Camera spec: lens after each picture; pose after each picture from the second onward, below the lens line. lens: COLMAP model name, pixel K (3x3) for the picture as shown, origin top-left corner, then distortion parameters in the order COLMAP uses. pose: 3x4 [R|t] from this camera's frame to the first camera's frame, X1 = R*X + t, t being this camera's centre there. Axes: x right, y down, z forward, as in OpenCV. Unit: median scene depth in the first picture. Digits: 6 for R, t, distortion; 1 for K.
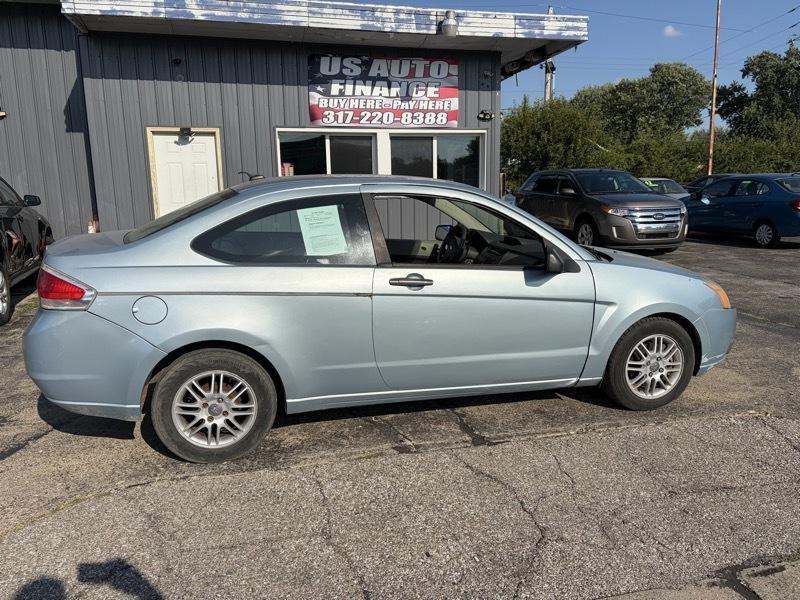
lens RADIAL K [[593.3, 0, 407.2], [0, 593.3, 300.4], [0, 0, 1]] dist [0.048007, -0.052875]
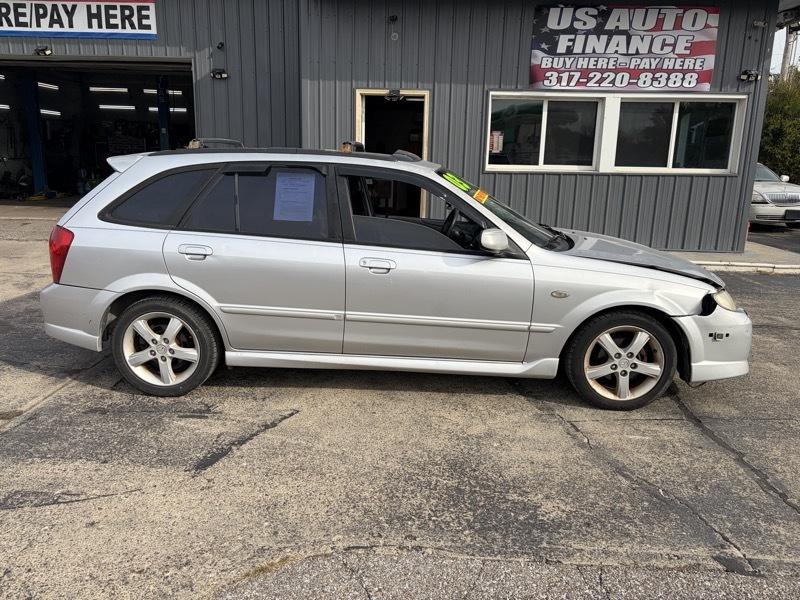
lens RADIAL K [[592.9, 0, 400.7], [0, 592.9, 297.0], [0, 0, 1]] dist [0.058114, -0.061755]
pose [[0.956258, 0.100805, -0.274606, -0.069595], [-0.090664, 0.994655, 0.049407, -0.014131], [0.278119, -0.022349, 0.960287, 0.093416]]
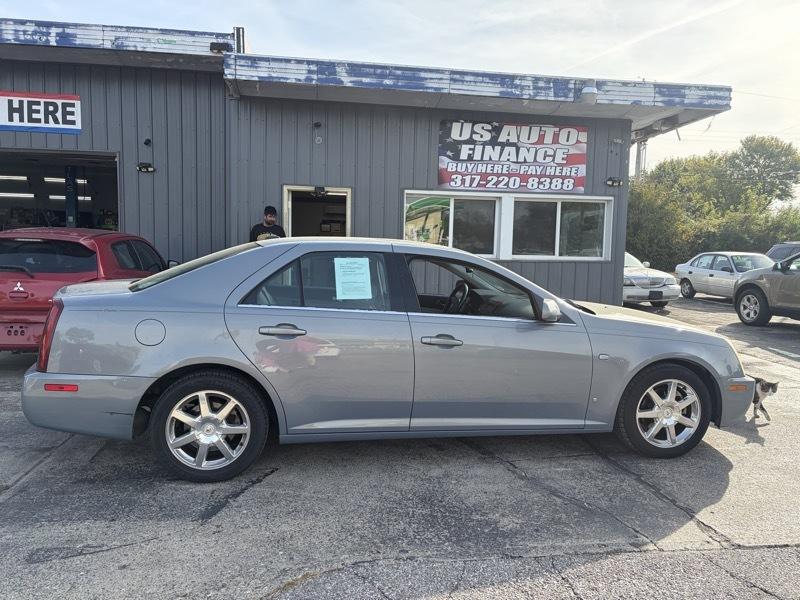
lens RADIAL K [[590.8, 0, 409.2], [0, 590.8, 304.6], [0, 0, 1]] dist [0.058222, -0.063142]
pose [[0.993079, 0.047904, -0.107236, -0.093141], [-0.058001, 0.993965, -0.093108, -0.000730], [0.102129, 0.098684, 0.989864, 0.020268]]
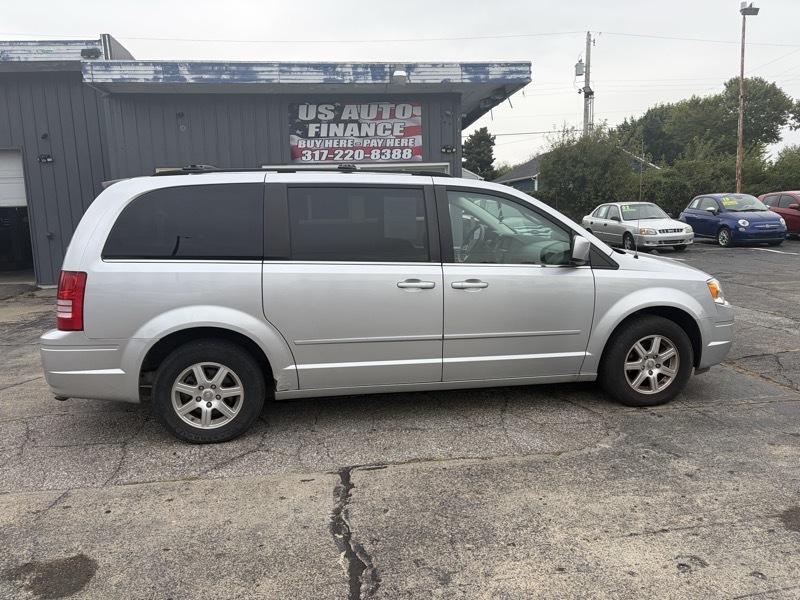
lens RADIAL K [[593.3, 0, 397.3], [0, 593.3, 303.4], [0, 0, 1]] dist [0.044196, -0.045551]
pose [[0.990702, 0.006245, -0.135910, 0.205533], [-0.010934, 0.999369, -0.033785, 0.019399], [0.135613, 0.034957, 0.990145, -0.121239]]
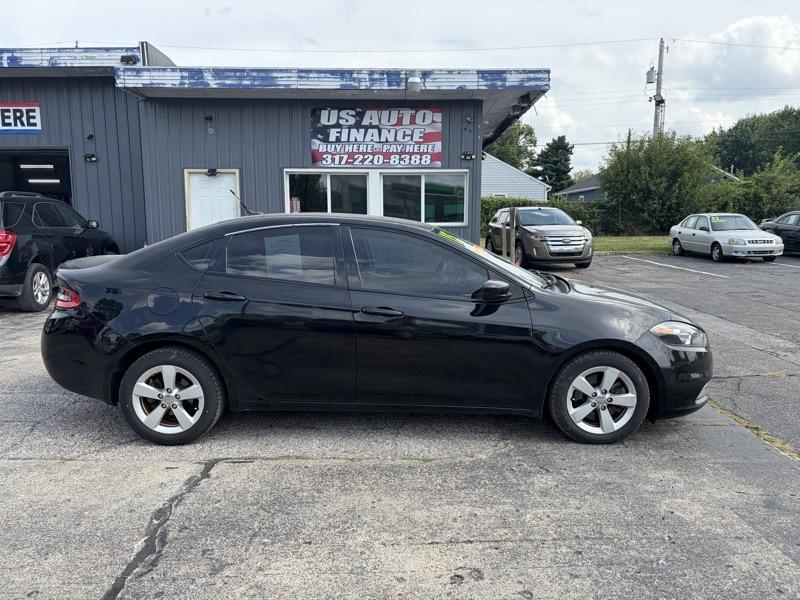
lens RADIAL K [[593.3, 0, 407.2], [0, 593.3, 300.4], [0, 0, 1]] dist [0.048007, -0.052875]
pose [[0.969122, 0.047890, -0.241887, 0.327466], [-0.060550, 0.997142, -0.045176, 0.018214], [0.239032, 0.058427, 0.969252, -0.101618]]
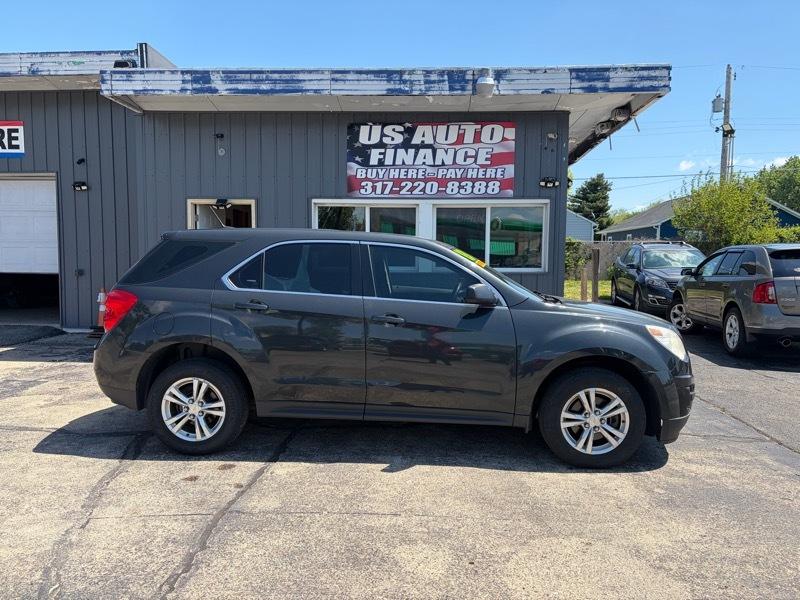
lens RADIAL K [[592.0, 0, 400.6], [0, 592.0, 307.8], [0, 0, 1]] dist [0.063222, -0.070804]
pose [[0.951911, 0.048183, -0.302561, 0.211848], [-0.079025, 0.992753, -0.090532, -0.040591], [0.296006, 0.110088, 0.948821, 0.153059]]
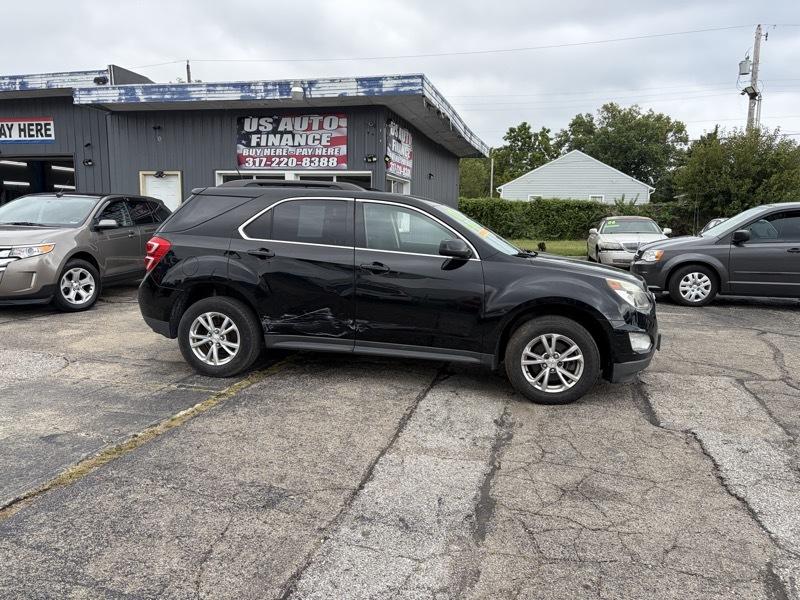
lens RADIAL K [[592.3, 0, 401.2], [0, 592.3, 301.8], [0, 0, 1]] dist [0.047988, -0.049614]
pose [[0.875322, 0.095085, -0.474099, 0.830486], [-0.120181, 0.992489, -0.022836, -0.008306], [0.468367, 0.076967, 0.880175, 0.010656]]
